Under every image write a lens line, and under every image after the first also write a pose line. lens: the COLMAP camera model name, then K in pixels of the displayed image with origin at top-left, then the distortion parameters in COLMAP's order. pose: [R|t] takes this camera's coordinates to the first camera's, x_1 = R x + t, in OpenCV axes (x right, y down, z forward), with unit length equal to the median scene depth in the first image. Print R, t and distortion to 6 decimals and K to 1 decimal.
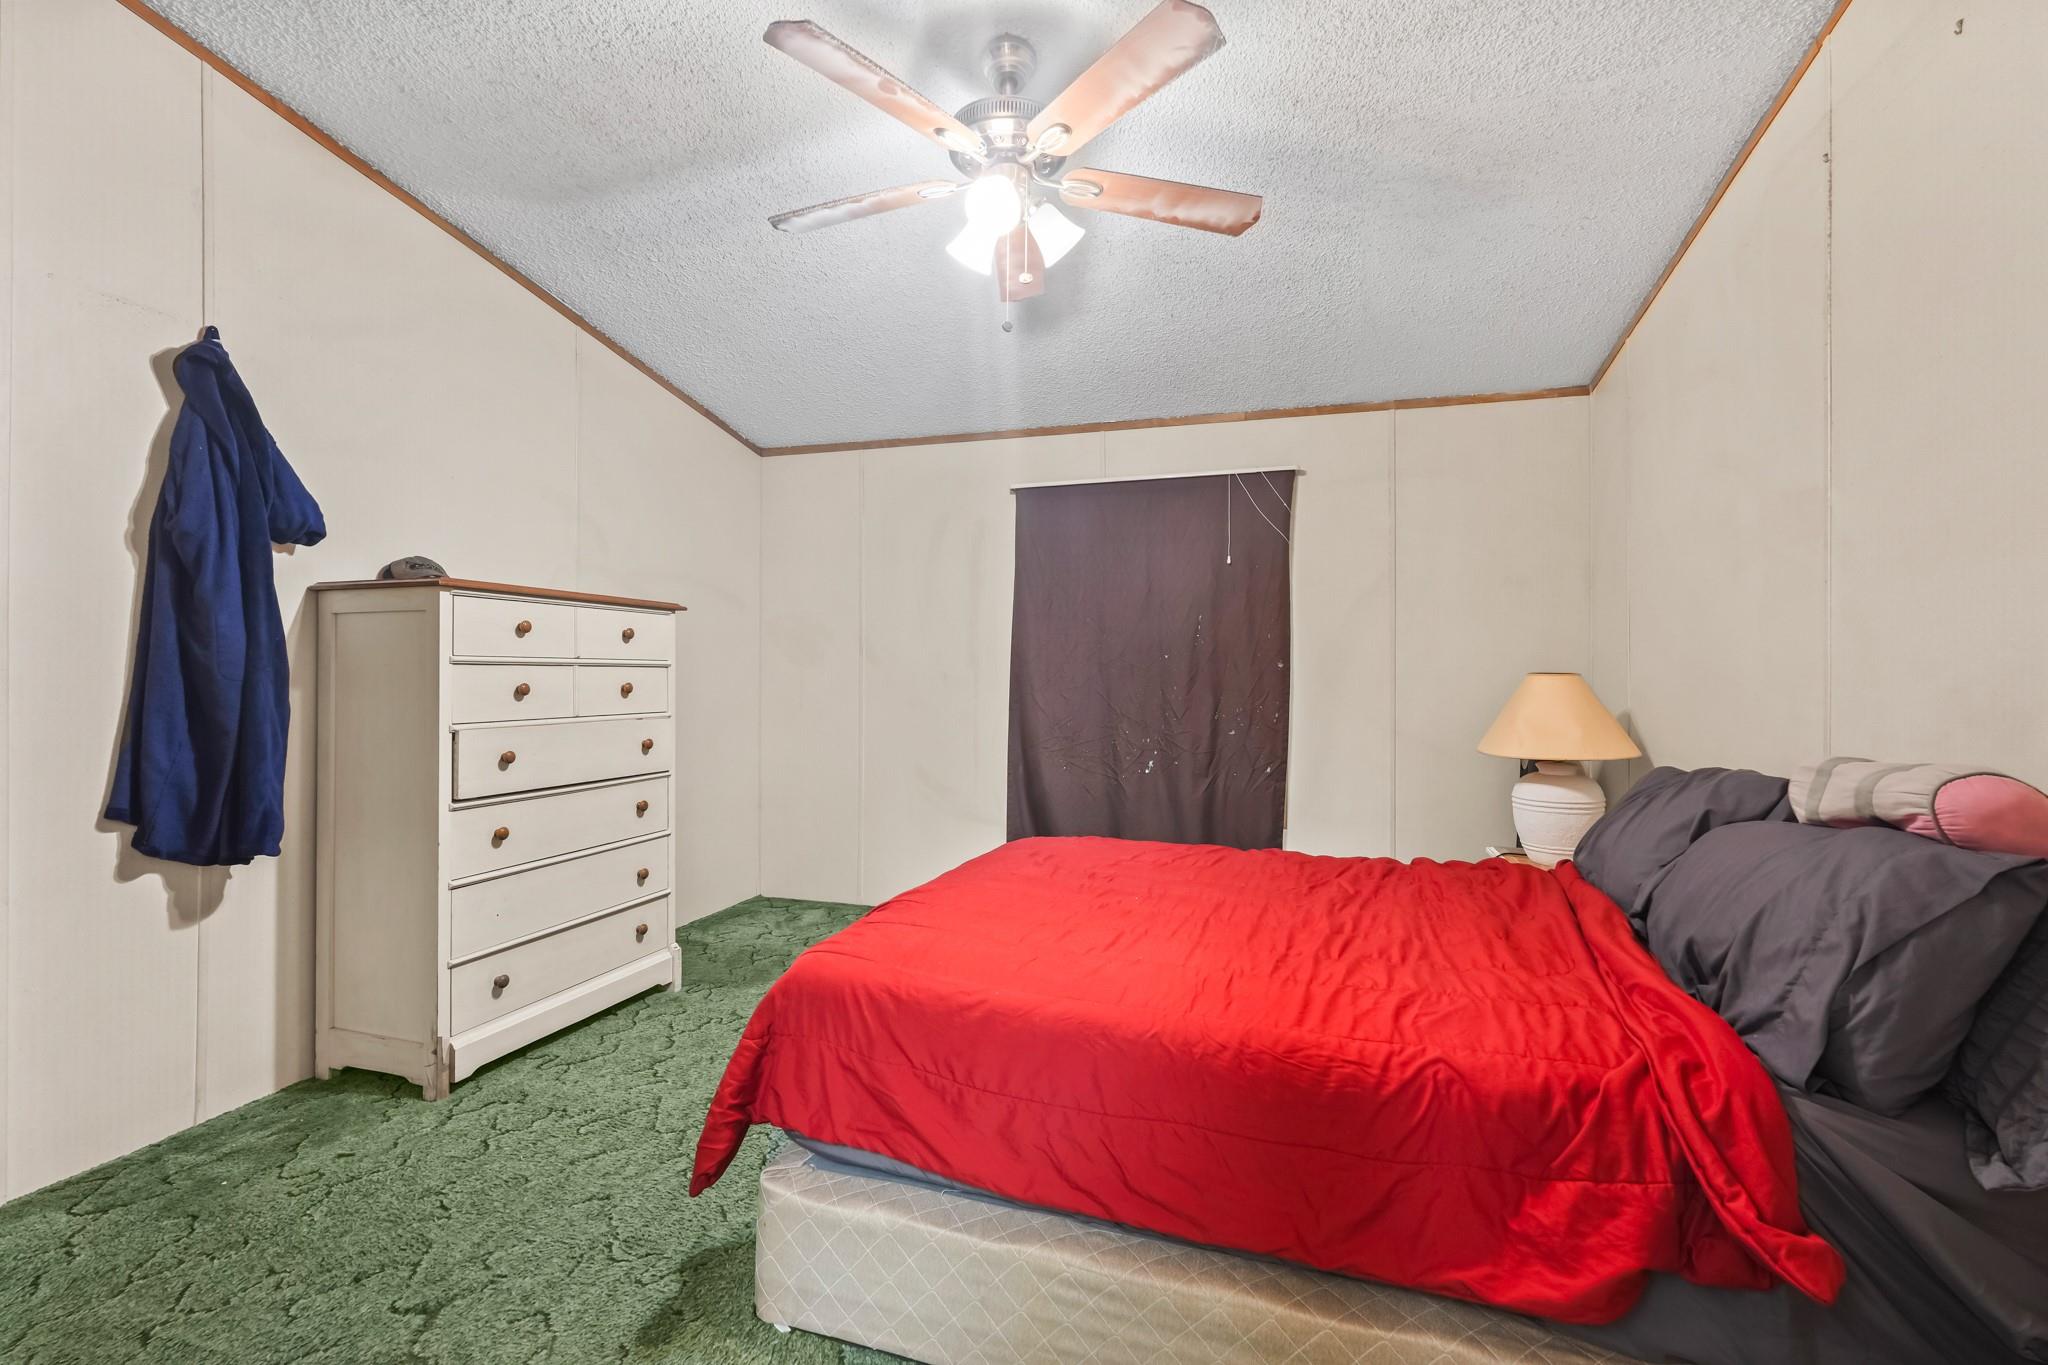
lens RADIAL K [[924.4, 0, 1027.0], [0, 924.4, 677.1], [0, 0, 1]] dist [0.003466, 0.001747]
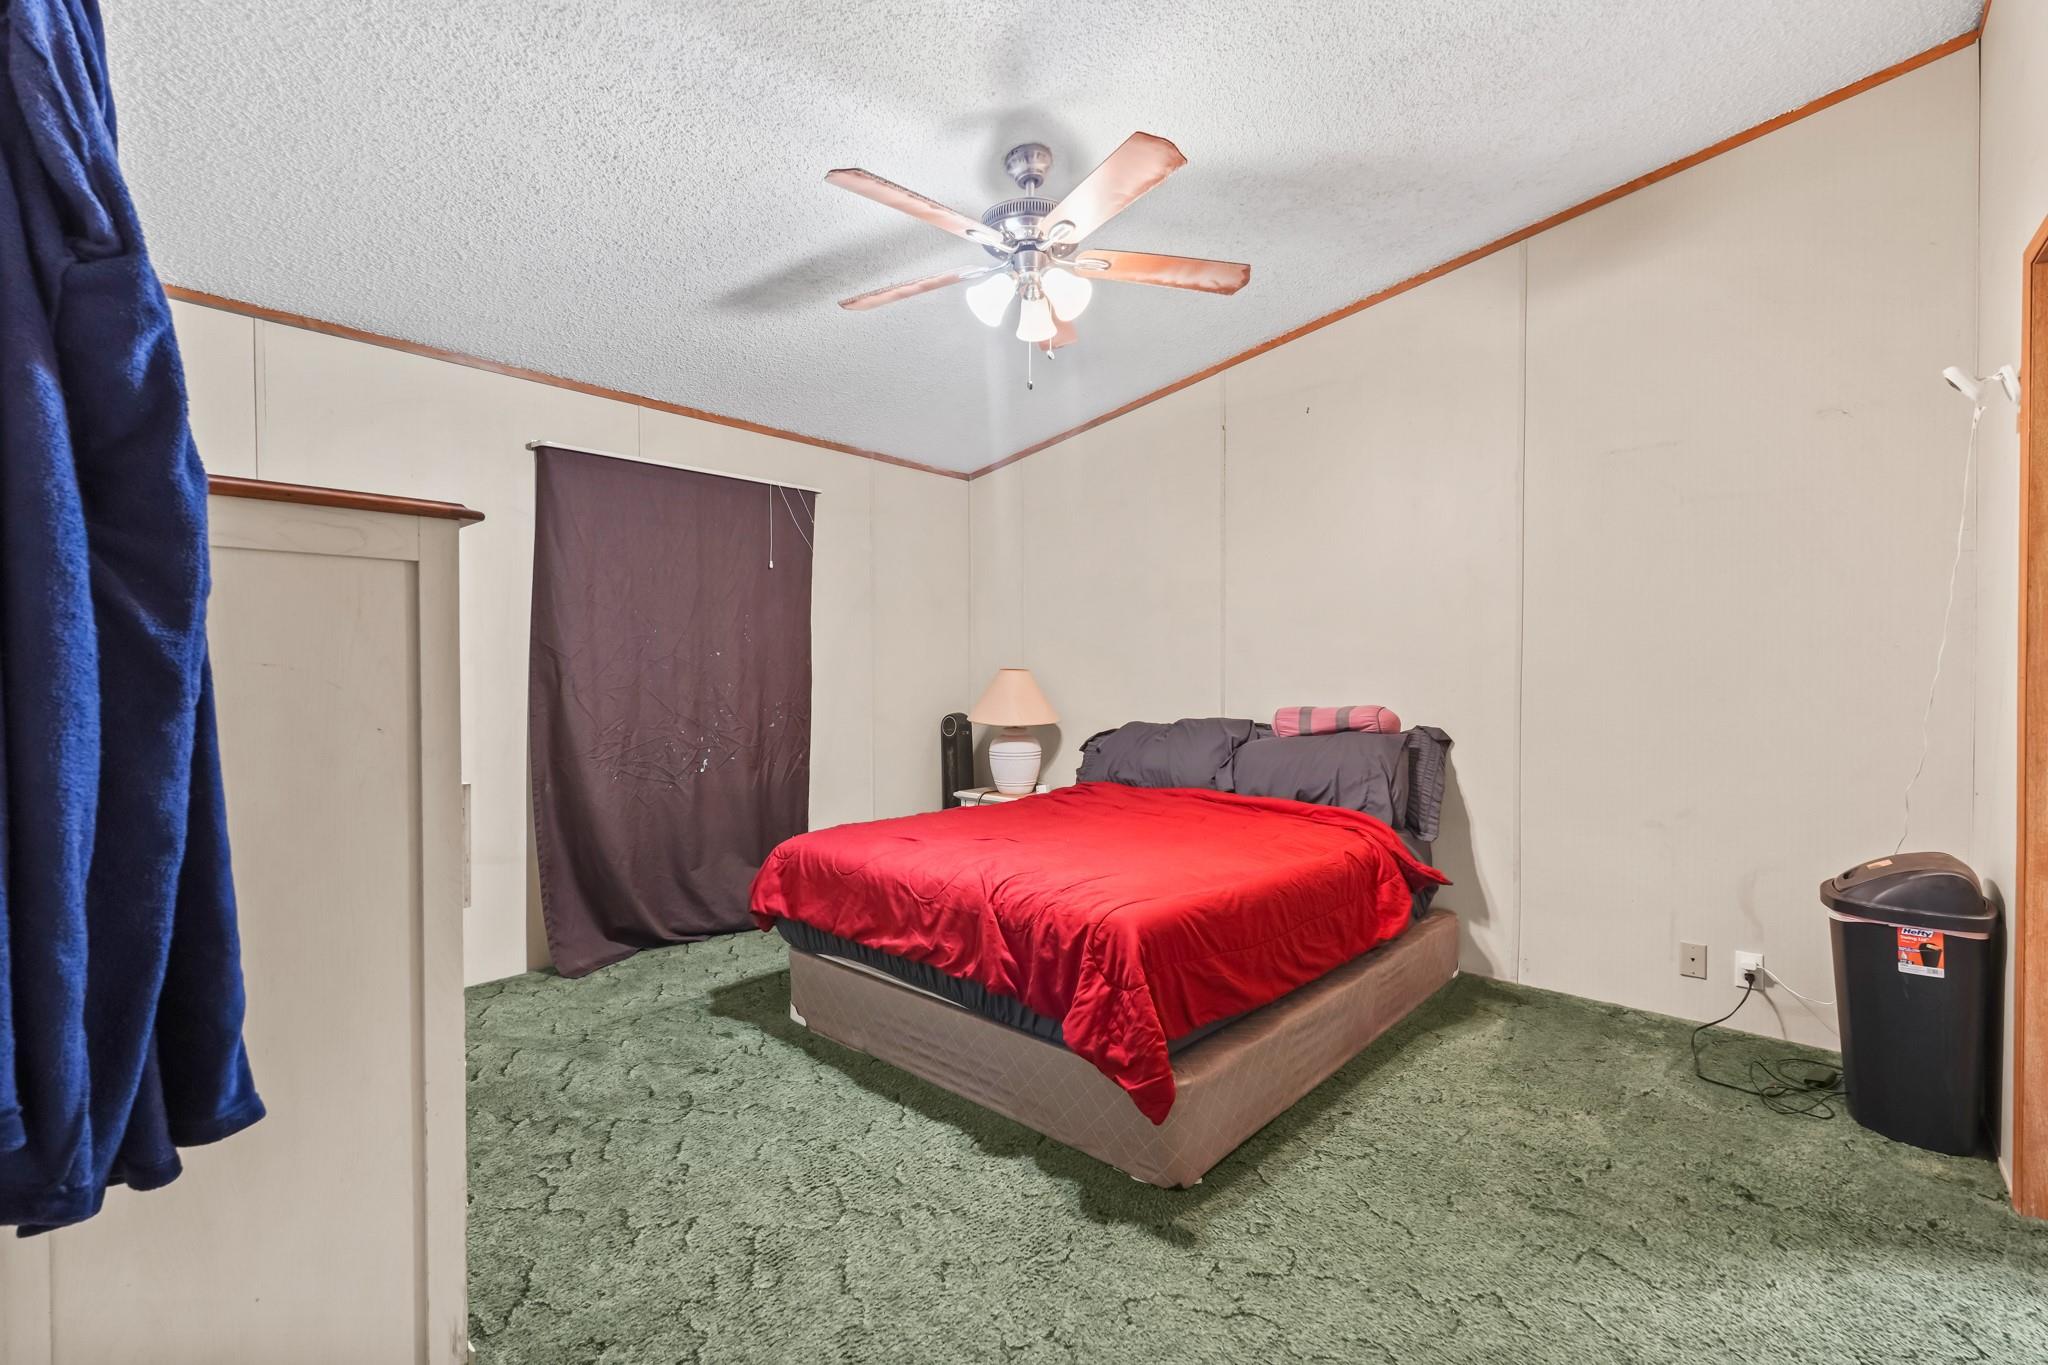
lens RADIAL K [[924.4, 0, 1027.8], [0, 924.4, 682.1], [0, 0, 1]] dist [0.003466, 0.001747]
pose [[0.379444, -0.016792, 0.925062, -0.691011], [0.002818, 0.999852, 0.016994, -0.007779], [-0.925210, -0.003842, 0.379435, 0.329776]]
